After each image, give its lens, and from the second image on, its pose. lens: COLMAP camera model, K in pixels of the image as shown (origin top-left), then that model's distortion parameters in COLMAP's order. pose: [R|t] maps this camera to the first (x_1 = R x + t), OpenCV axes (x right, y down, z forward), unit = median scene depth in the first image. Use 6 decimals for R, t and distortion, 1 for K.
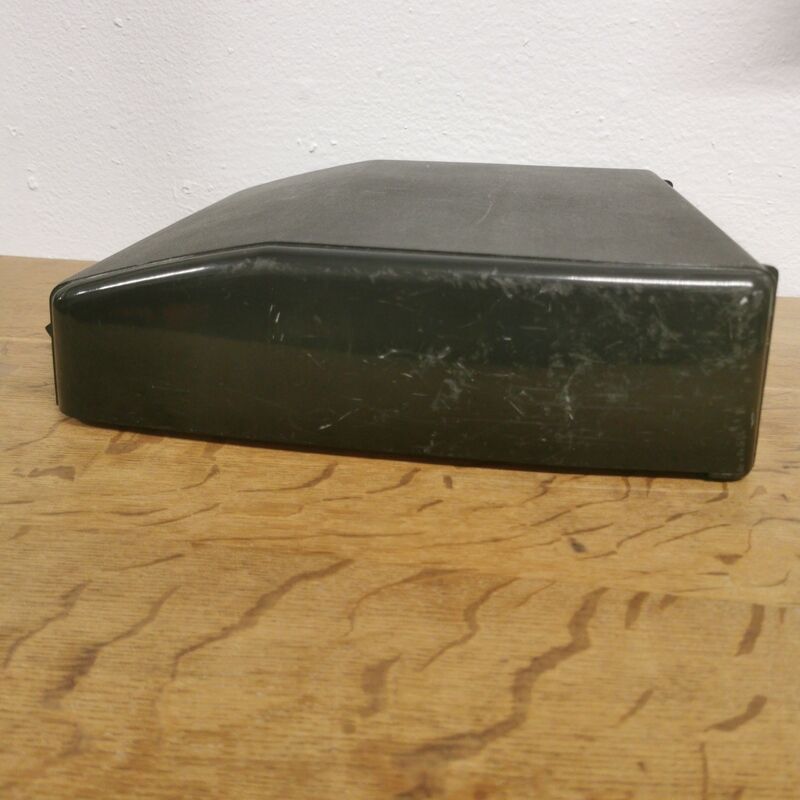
lens RADIAL K [[883.5, 0, 394.0], [0, 883.5, 388.4], [0, 0, 1]] dist [-0.002971, 0.000000]
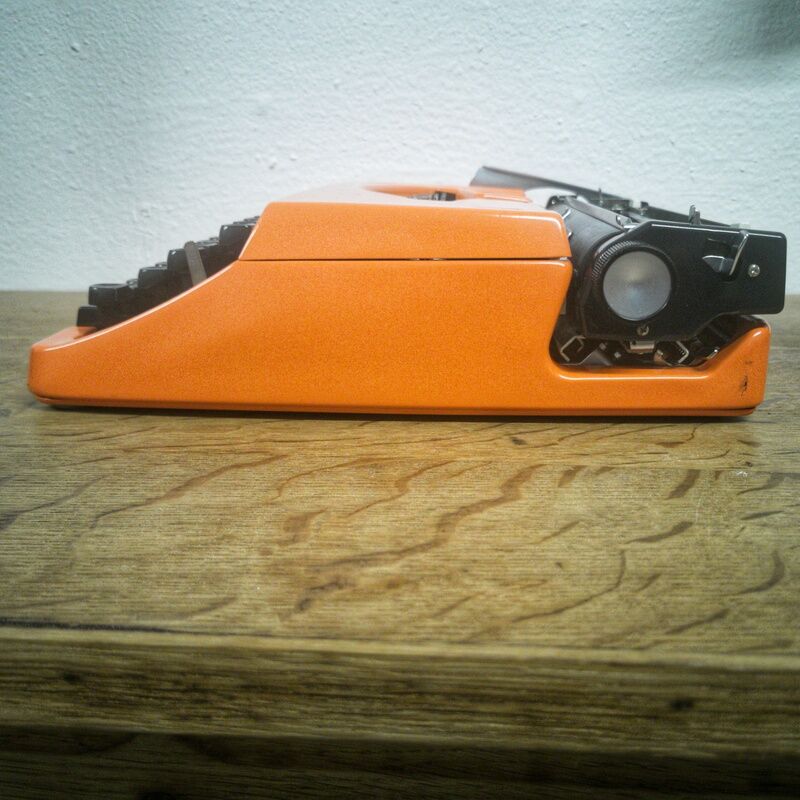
lens RADIAL K [[945.8, 0, 406.8], [0, 945.8, 421.3], [0, 0, 1]] dist [-0.005415, 0.000000]
pose [[0.999337, -0.034566, 0.011403, 0.071734], [0.035568, 0.993923, -0.104171, 0.258087], [-0.007733, 0.104508, 0.994494, -0.047871]]
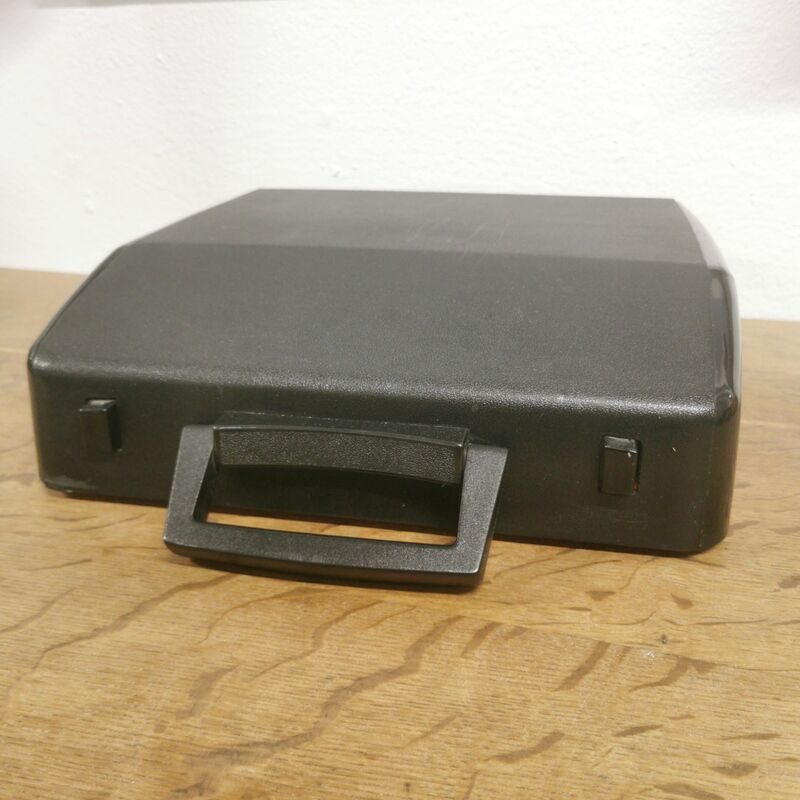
lens RADIAL K [[883.5, 0, 393.1], [0, 883.5, 396.3], [0, 0, 1]] dist [-0.002971, 0.000000]
pose [[0.986953, 0.028668, -0.158435, 0.289686], [-0.028318, 0.999589, 0.004469, -0.030527], [0.158498, 0.000076, 0.987359, -0.031496]]
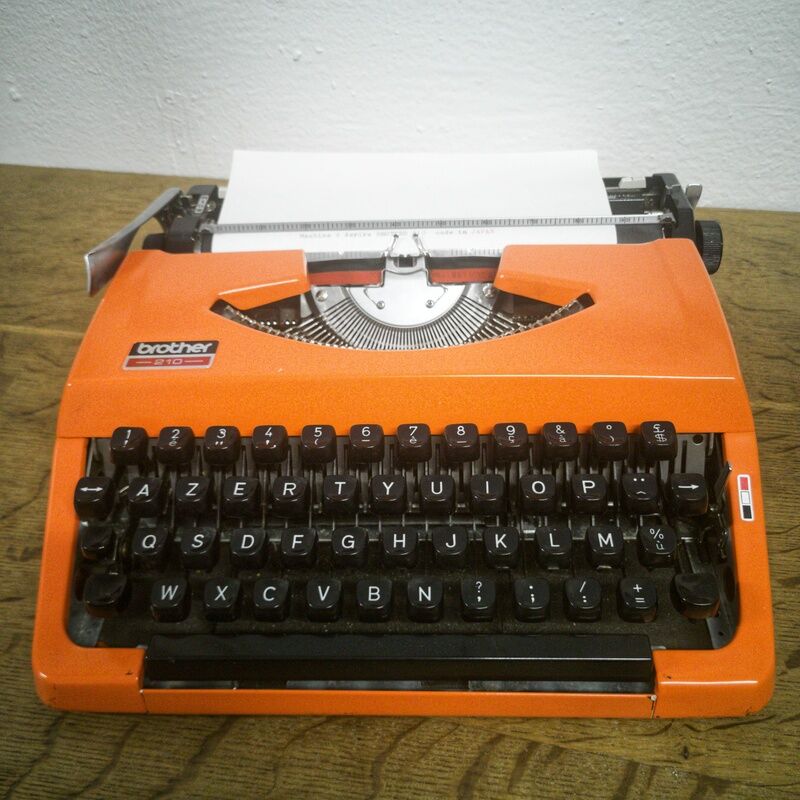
lens RADIAL K [[890.7, 0, 392.2], [0, 890.7, 405.8], [0, 0, 1]] dist [-0.035364, 0.000000]
pose [[0.994271, 0.001811, -0.106876, 0.200725], [0.038402, 0.927051, 0.372964, -0.543144], [0.099755, -0.374932, 0.921670, 0.089015]]
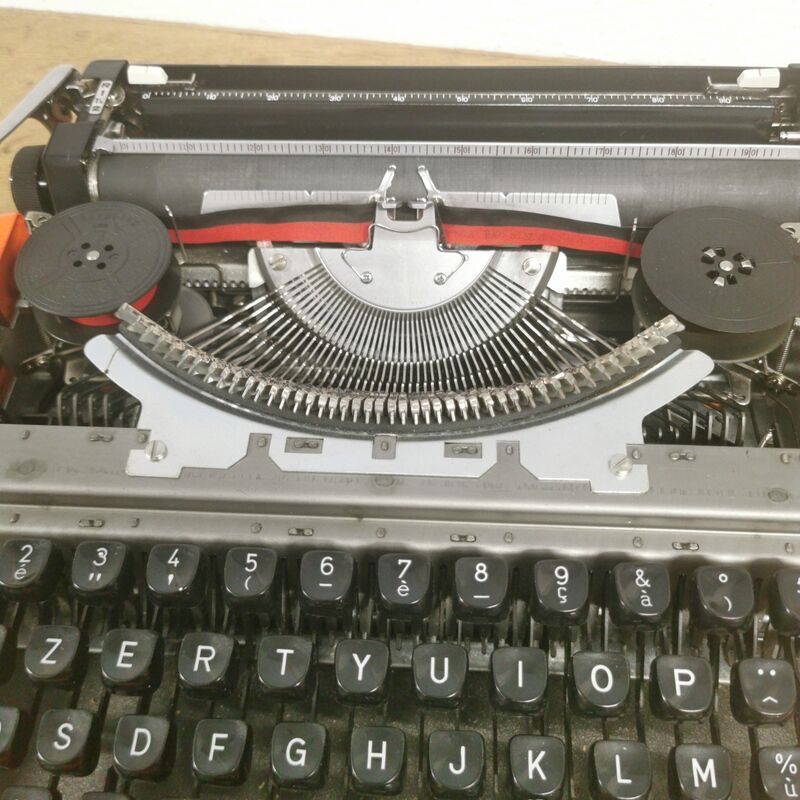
lens RADIAL K [[883.5, 0, 397.6], [0, 883.5, 396.7], [0, 0, 1]] dist [-0.002971, 0.000000]
pose [[0.993083, 0.050206, -0.106137, 0.169924], [0.020683, 0.815025, 0.579057, -0.603626], [0.115576, -0.577247, 0.808349, 0.614411]]
